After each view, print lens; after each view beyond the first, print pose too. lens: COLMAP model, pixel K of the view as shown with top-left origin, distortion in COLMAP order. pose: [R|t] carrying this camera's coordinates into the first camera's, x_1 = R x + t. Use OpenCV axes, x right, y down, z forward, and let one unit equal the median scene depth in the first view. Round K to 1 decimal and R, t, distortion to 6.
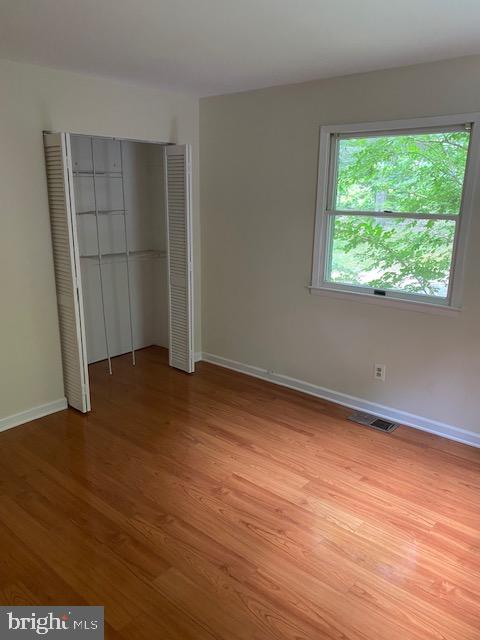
lens RADIAL K [[495.3, 0, 236.7], [0, 495.3, 318.0], [0, 0, 1]] dist [0.017708, -0.009898]
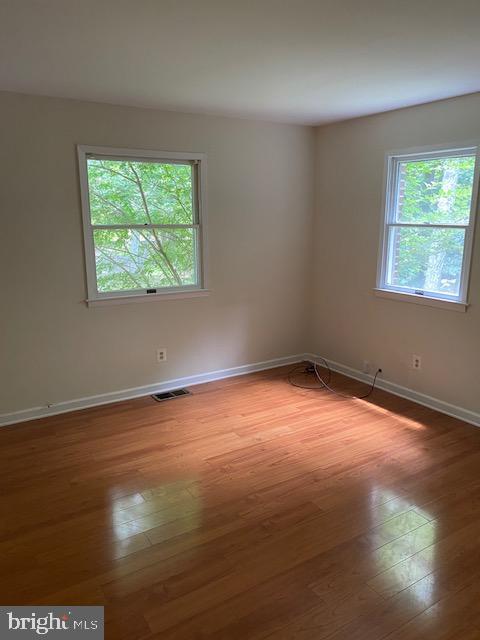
lens RADIAL K [[495.3, 0, 238.4], [0, 495.3, 322.7], [0, 0, 1]] dist [0.017708, -0.009898]
pose [[0.283200, -0.221598, 0.933109, -0.963431], [0.252730, 0.955794, 0.150282, -0.126763], [-0.925162, 0.193265, 0.326685, 0.518672]]
